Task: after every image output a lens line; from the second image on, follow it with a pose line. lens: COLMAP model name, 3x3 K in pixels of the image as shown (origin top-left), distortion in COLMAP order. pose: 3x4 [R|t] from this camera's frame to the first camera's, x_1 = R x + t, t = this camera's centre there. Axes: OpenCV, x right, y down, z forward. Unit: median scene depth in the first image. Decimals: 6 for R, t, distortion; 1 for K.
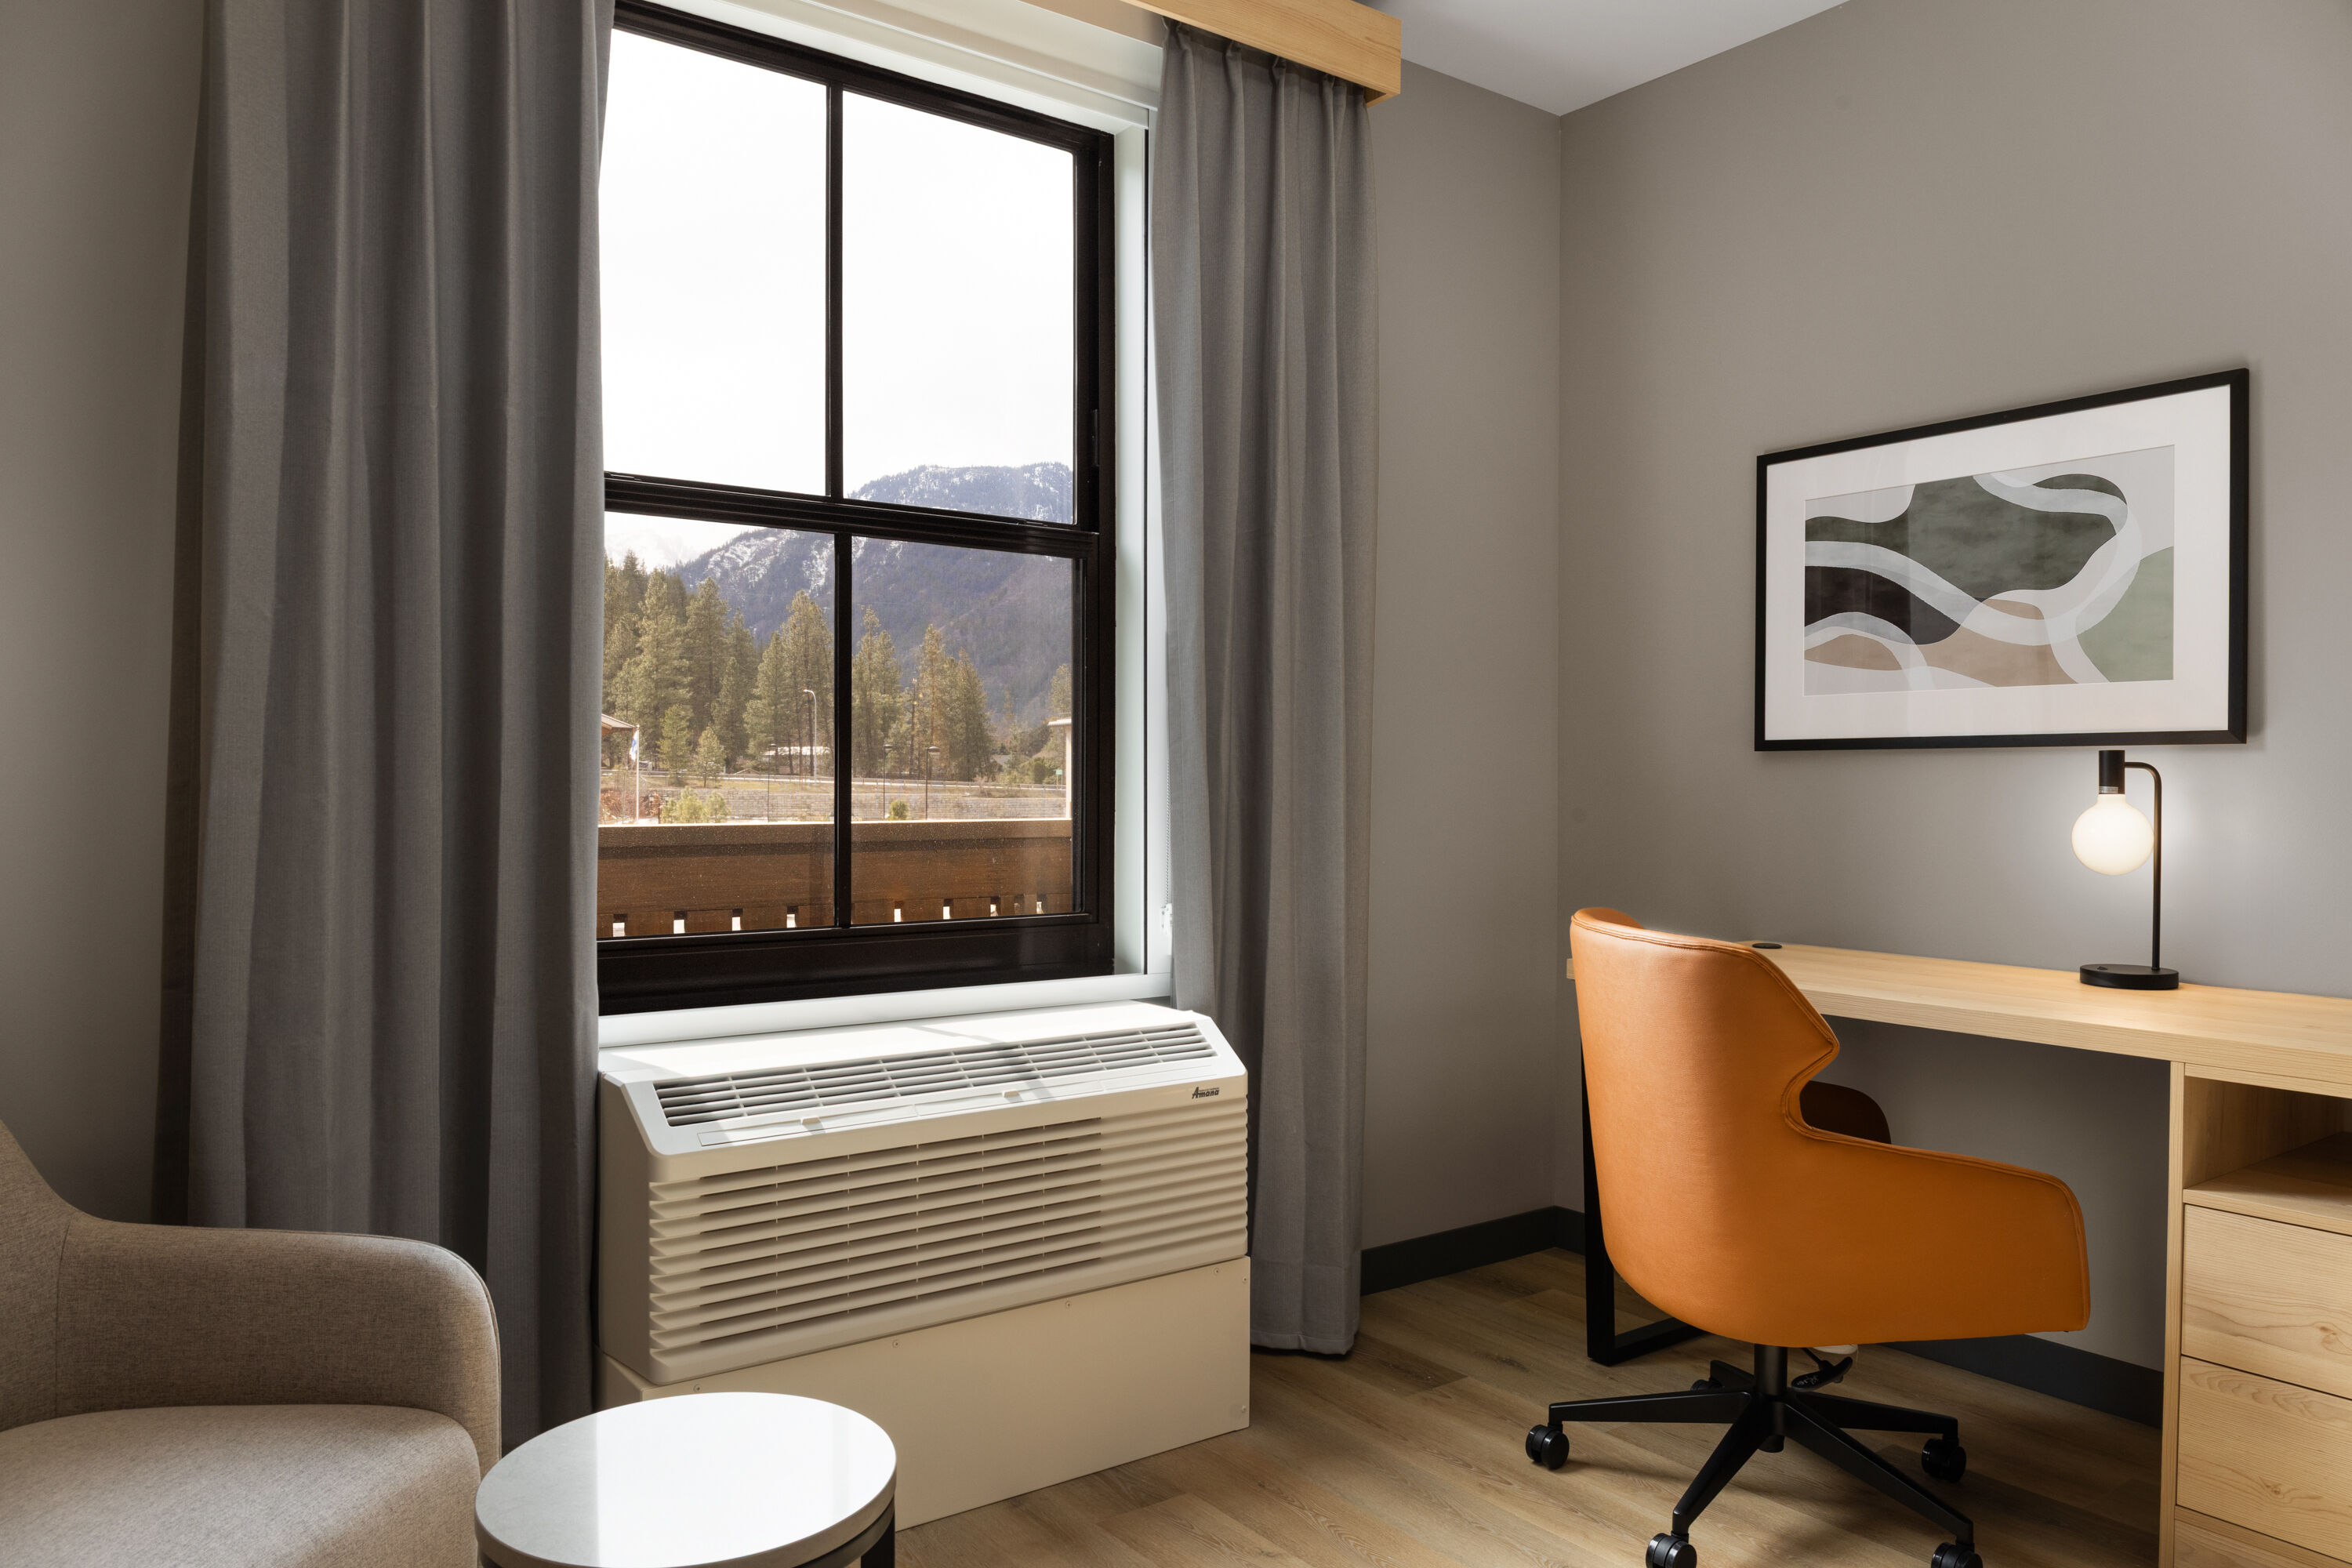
lens RADIAL K [[1620.8, 0, 1190.2], [0, 1620.8, 759.3], [0, 0, 1]] dist [-0.008031, 0.000512]
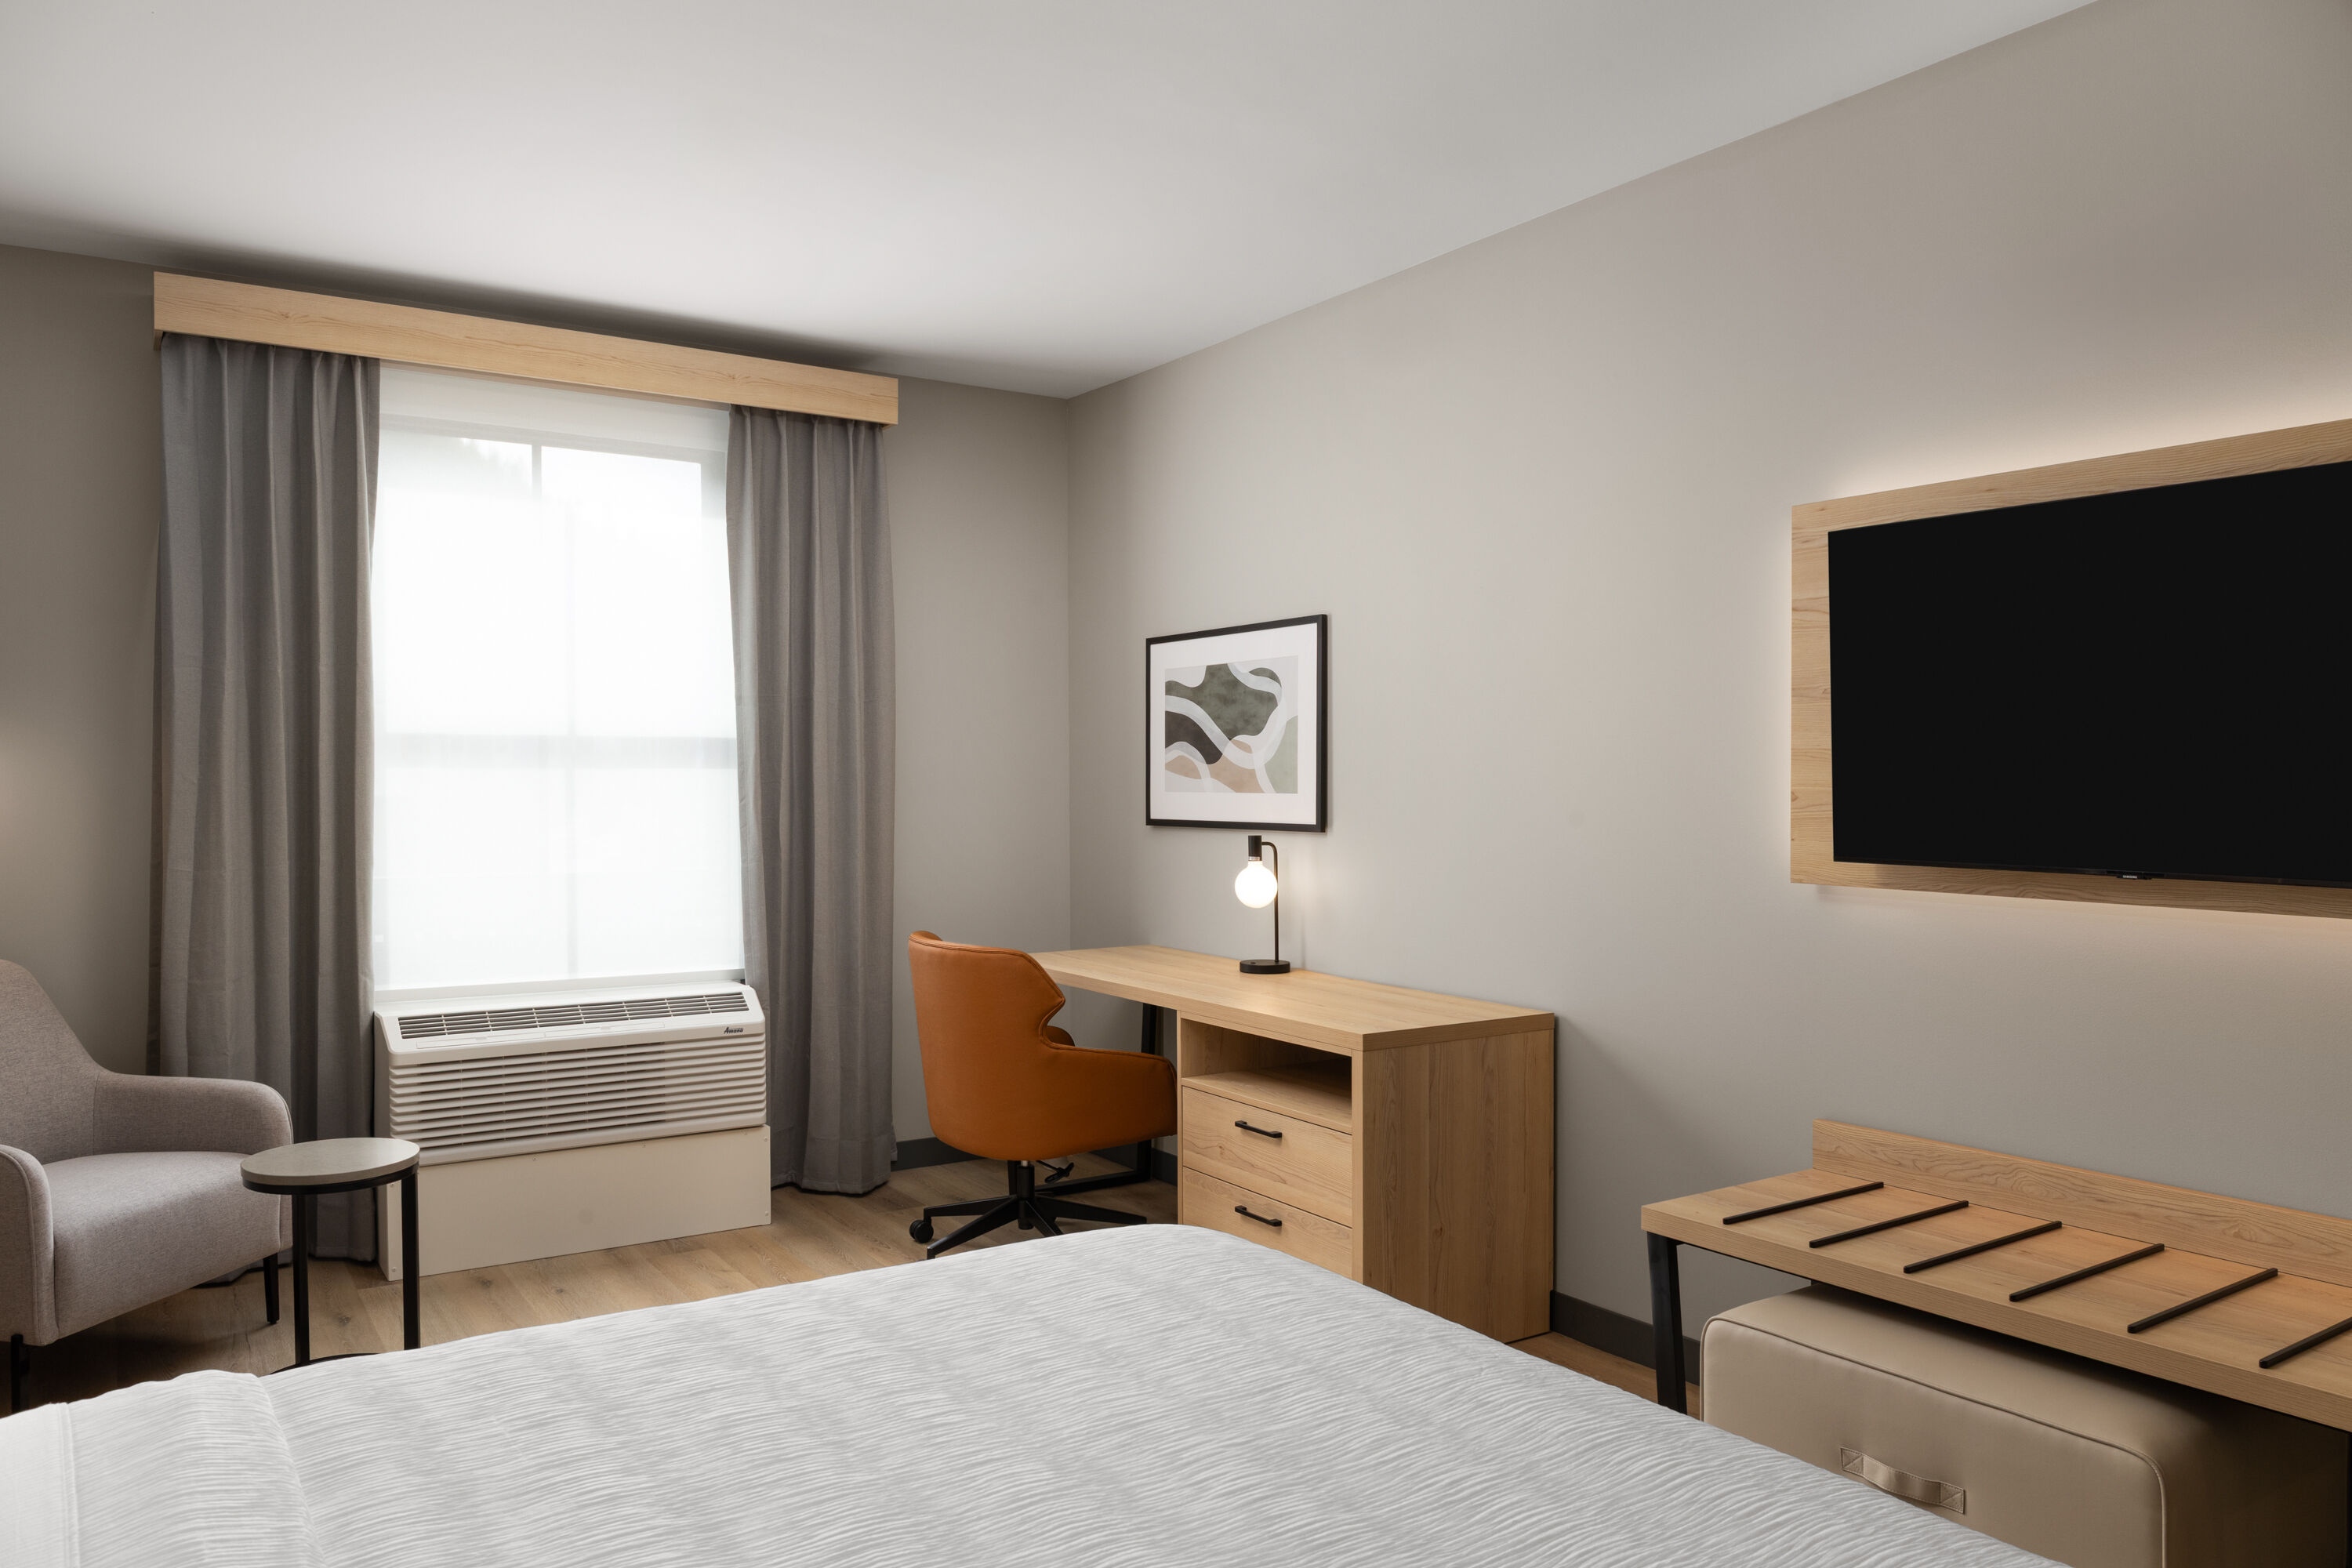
lens RADIAL K [[1629.2, 0, 1176.0], [0, 1629.2, 784.0], [0, 0, 1]] dist [-0.006129, -0.004480]
pose [[0.999048, -0.002671, -0.043531, 0.559534], [0.003216, 0.999917, 0.012448, -0.081458], [0.043495, -0.012577, 0.998975, -0.733757]]
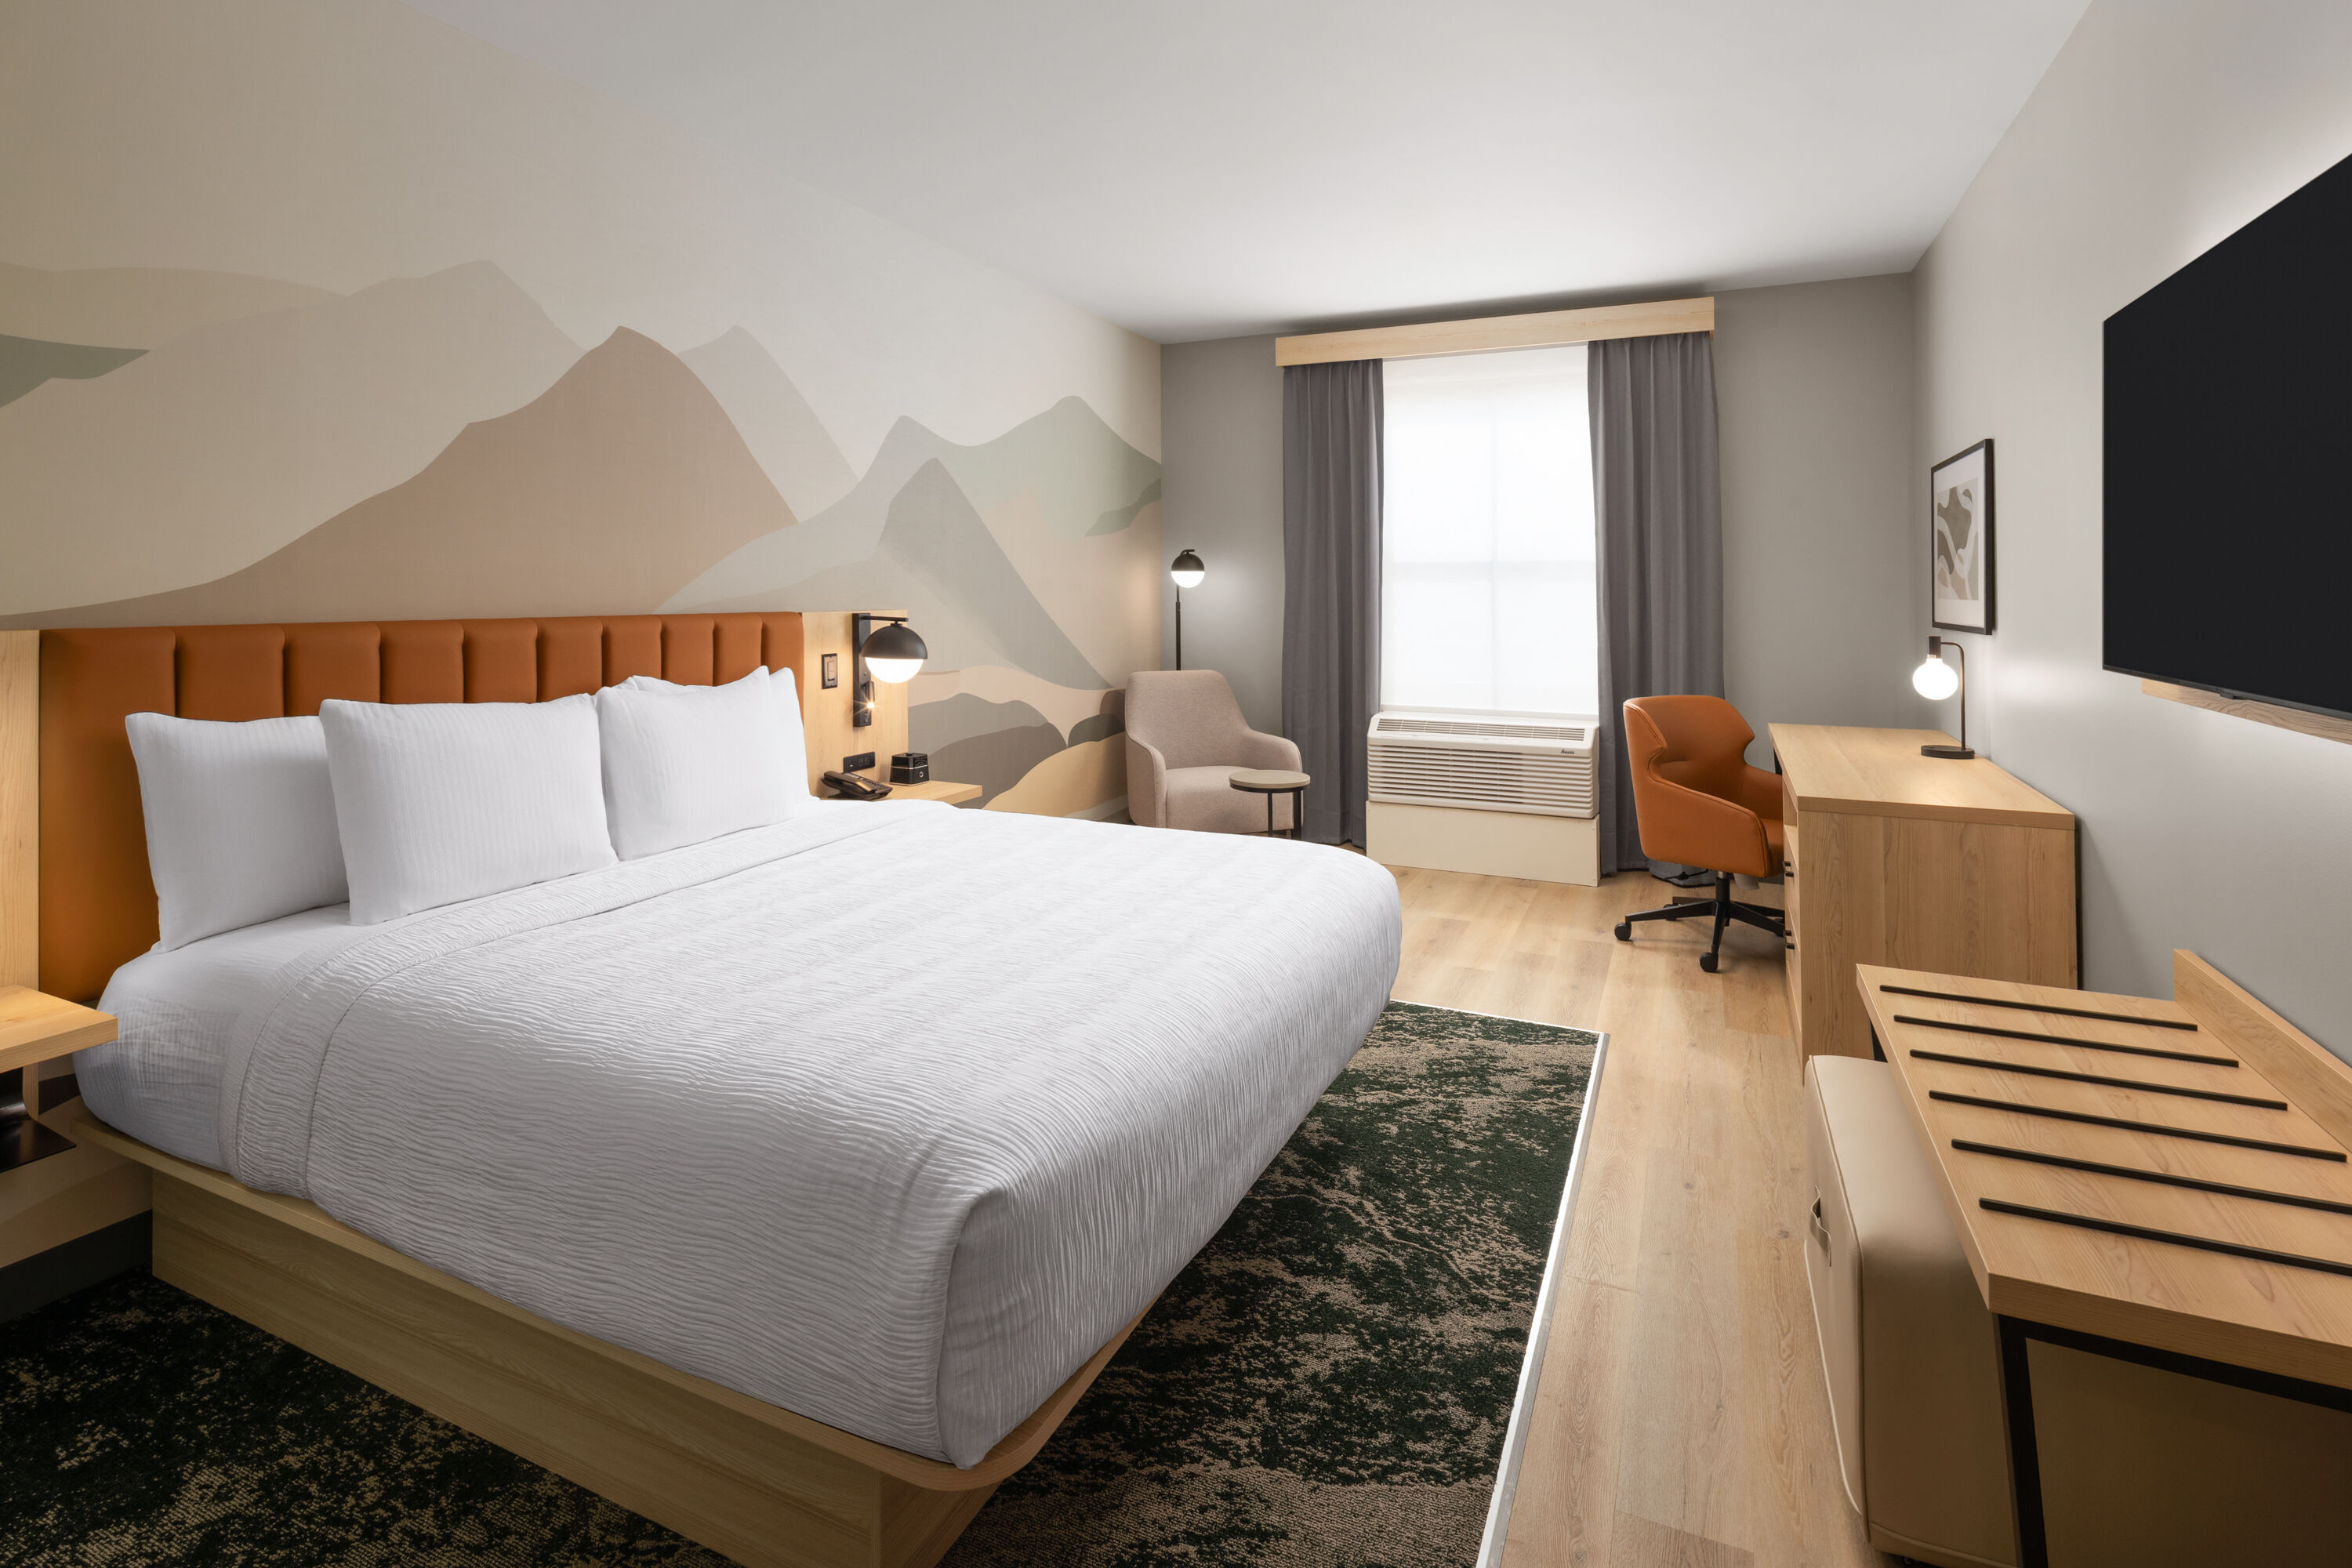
lens RADIAL K [[1138.4, 0, 1173.7], [0, 1138.4, 577.3], [0, 0, 1]] dist [0.000694, -0.000022]
pose [[0.485146, -0.013506, -0.874329, 1.331727], [0.007096, 0.999909, -0.011508, -0.066775], [0.874404, -0.000621, 0.485198, -0.484346]]
